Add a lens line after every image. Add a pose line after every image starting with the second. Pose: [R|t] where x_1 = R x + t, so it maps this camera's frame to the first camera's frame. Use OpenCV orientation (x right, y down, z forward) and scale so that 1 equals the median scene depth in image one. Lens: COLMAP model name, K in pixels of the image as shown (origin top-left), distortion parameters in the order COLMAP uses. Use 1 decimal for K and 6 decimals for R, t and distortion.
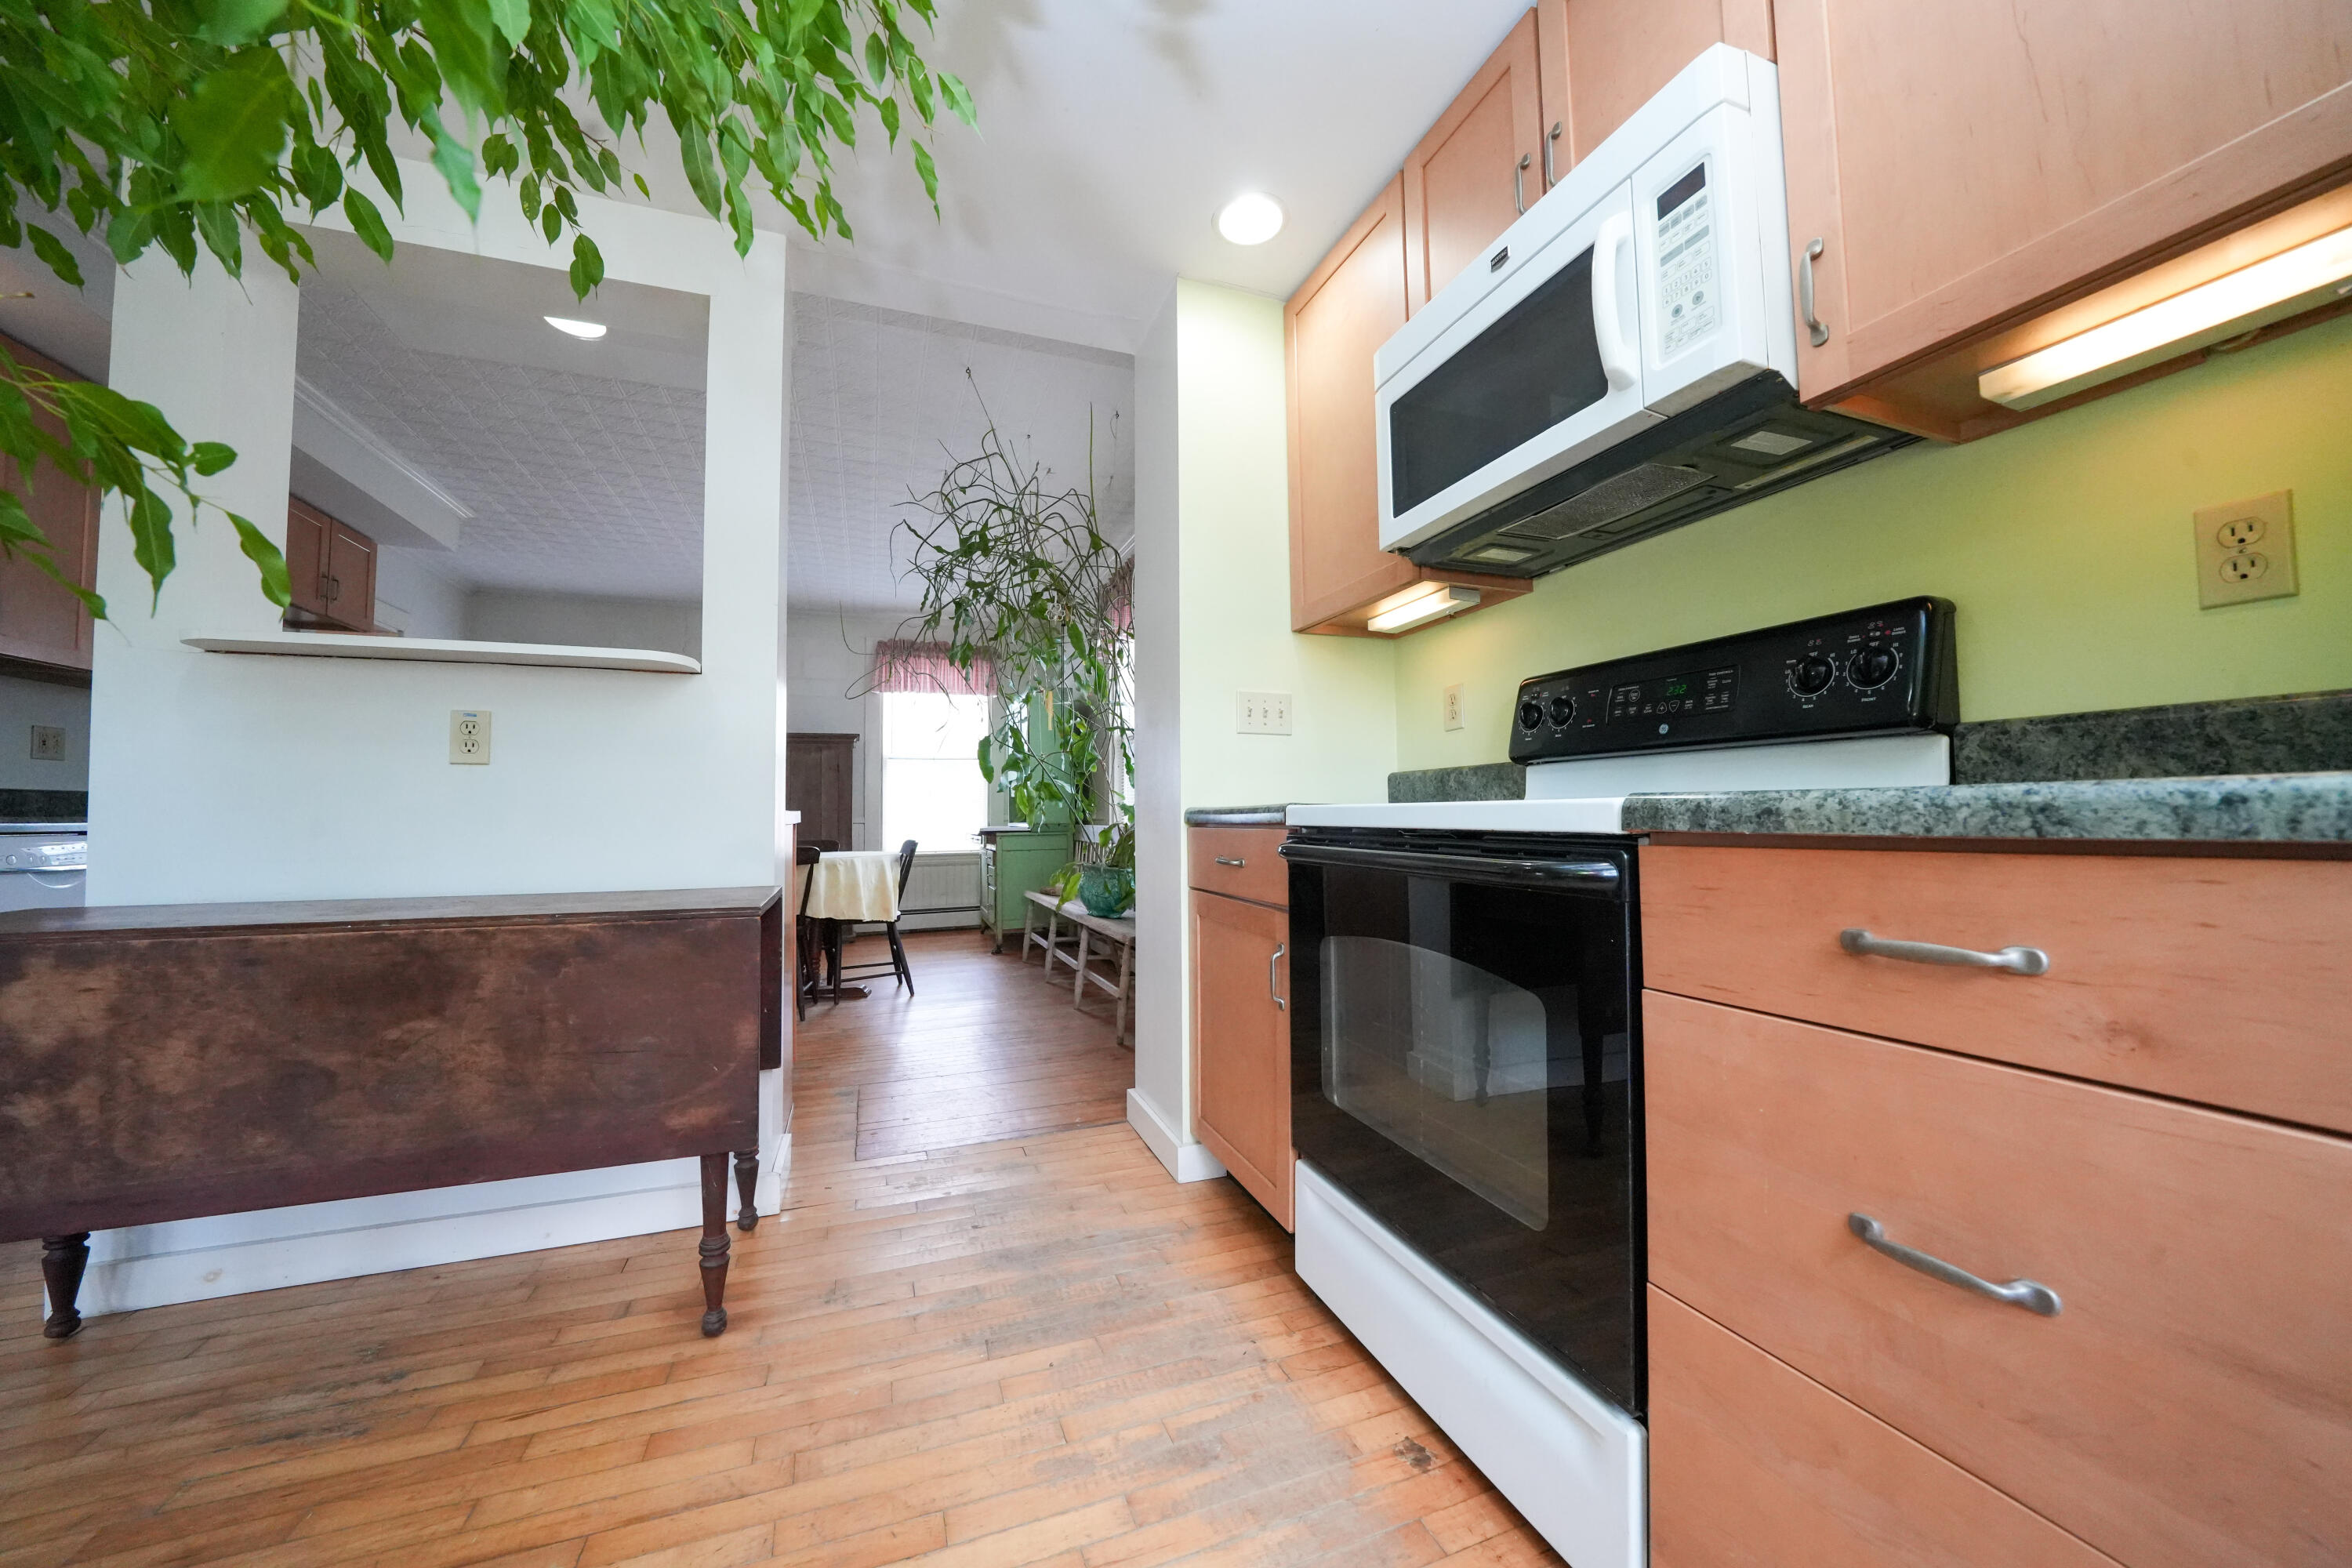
lens RADIAL K [[824.5, 0, 1171.8], [0, 824.5, 781.4], [0, 0, 1]] dist [-0.019906, 0.000110]
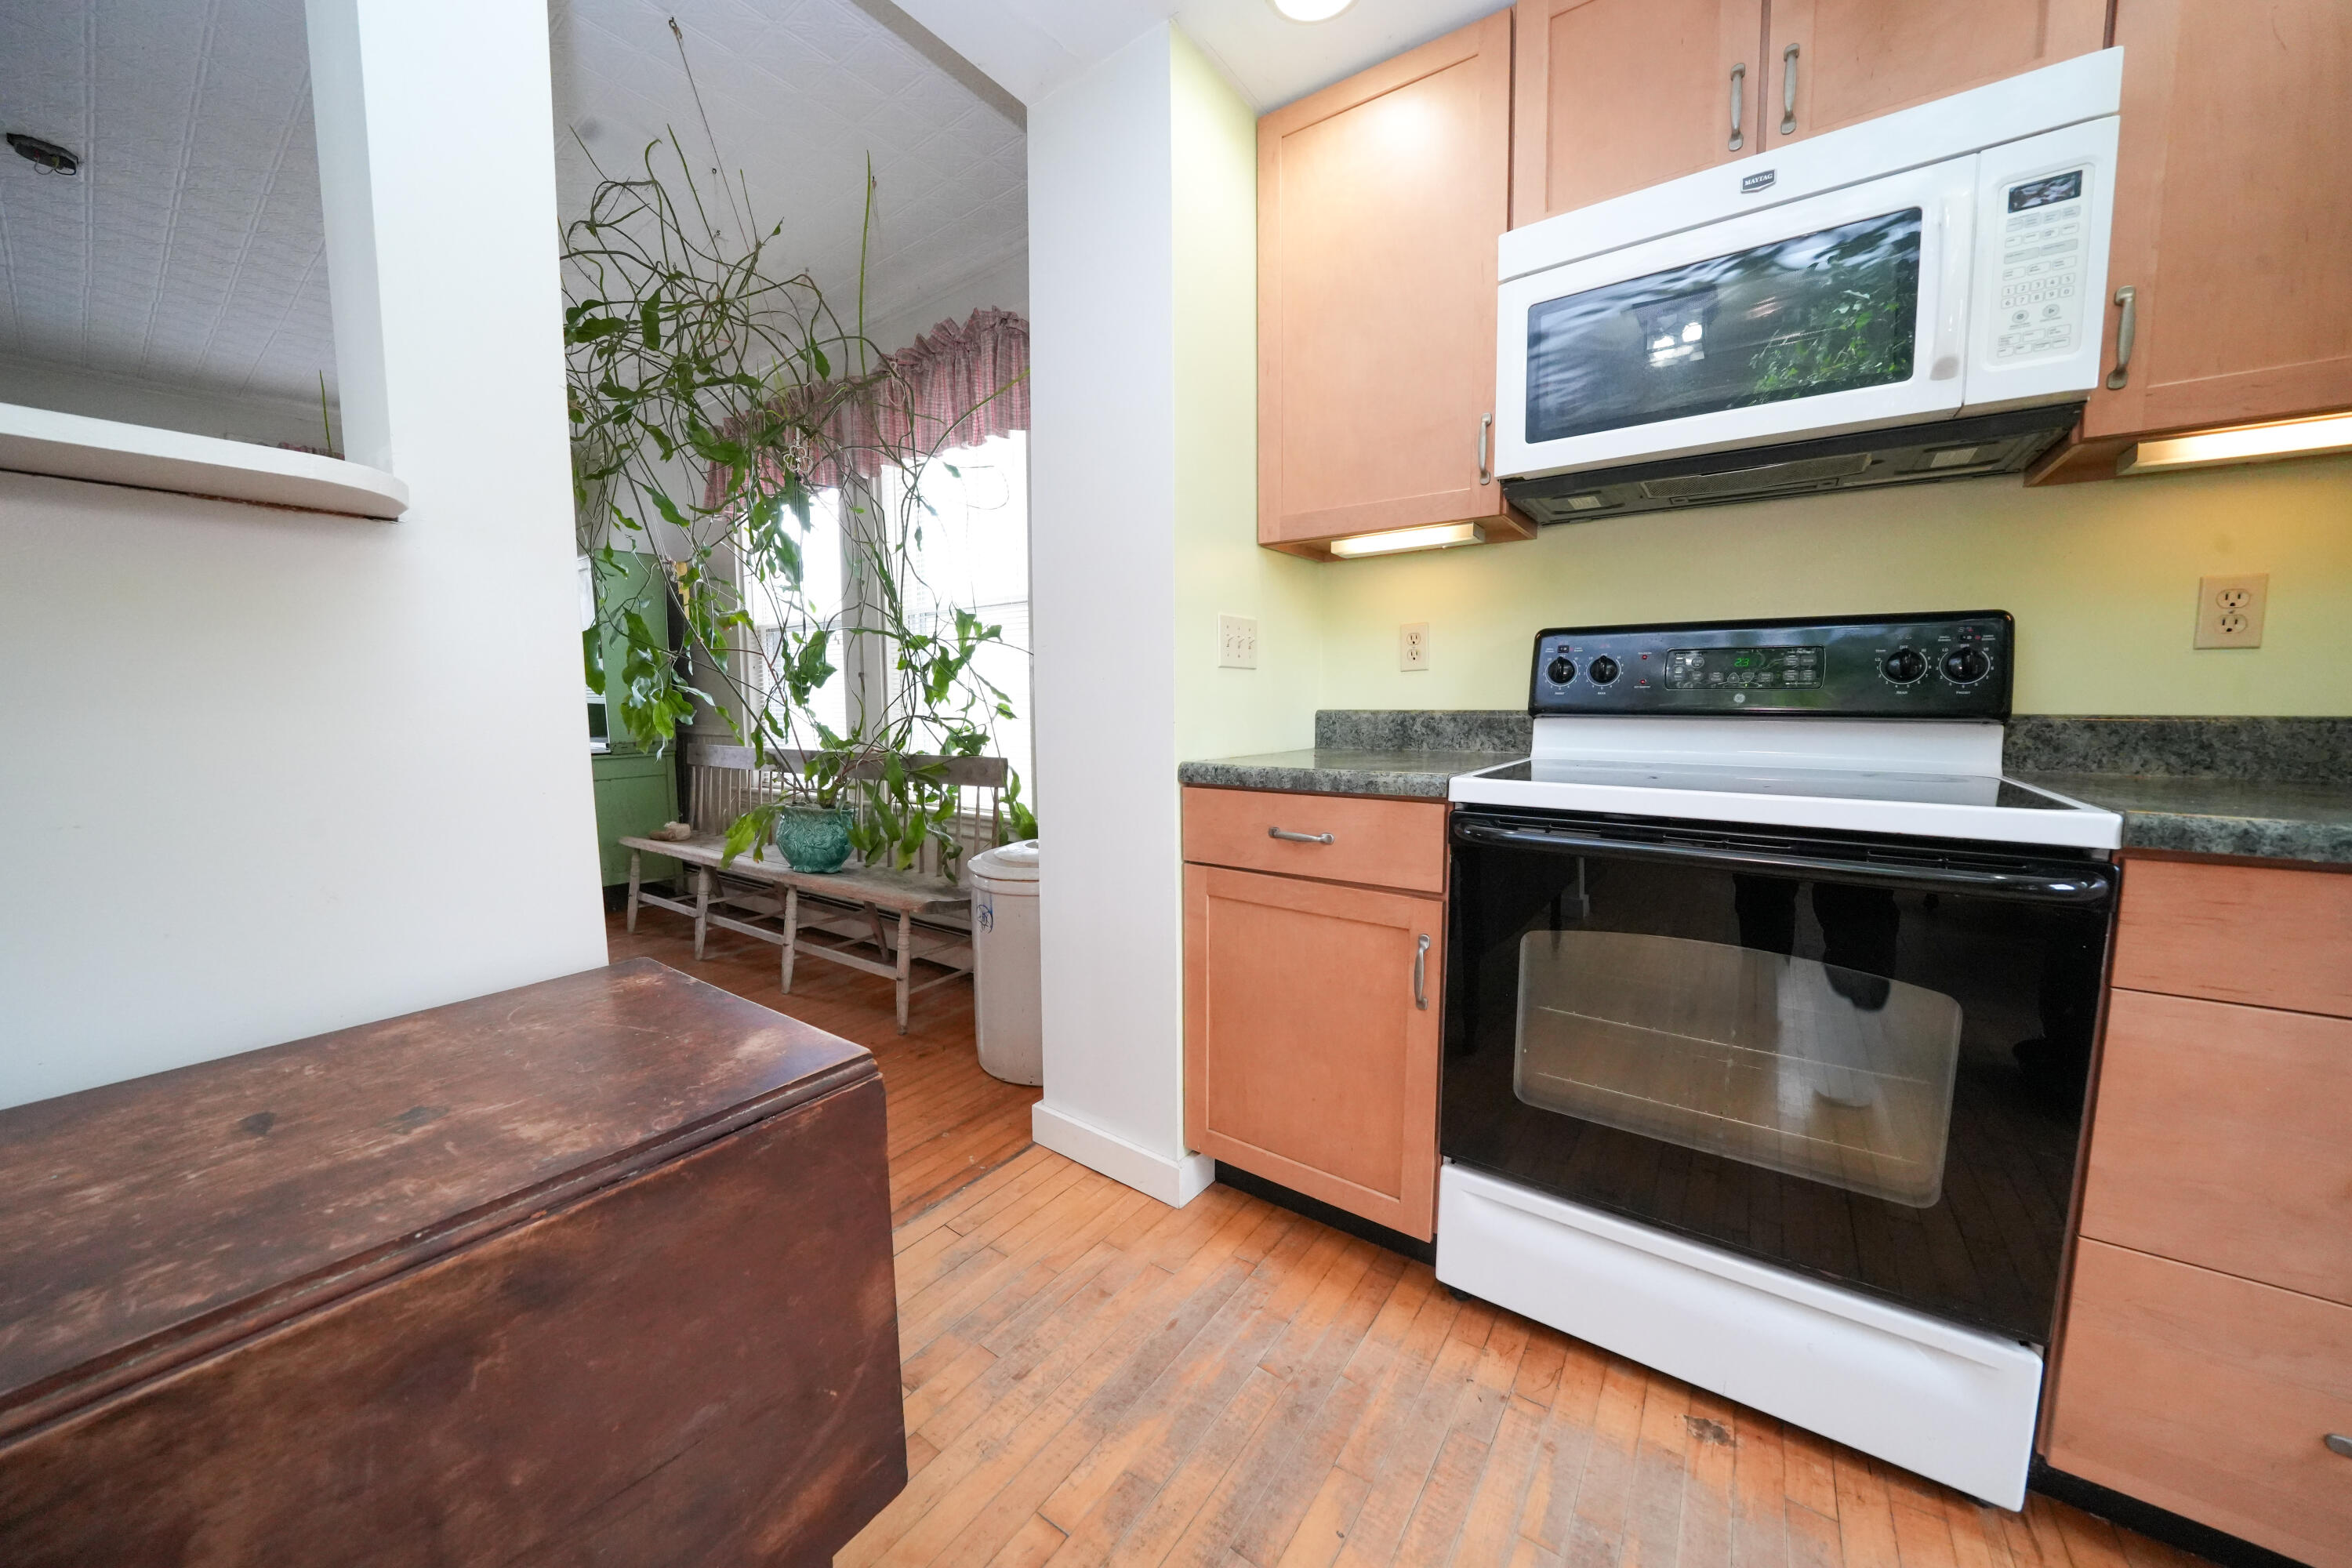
lens RADIAL K [[824.5, 0, 1171.8], [0, 824.5, 781.4], [0, 0, 1]] dist [-0.019906, 0.000110]
pose [[0.826836, -0.054876, 0.559760, -0.755024], [-0.023374, 0.991017, 0.131679, -0.095436], [-0.561957, -0.121961, 0.818126, 0.624978]]
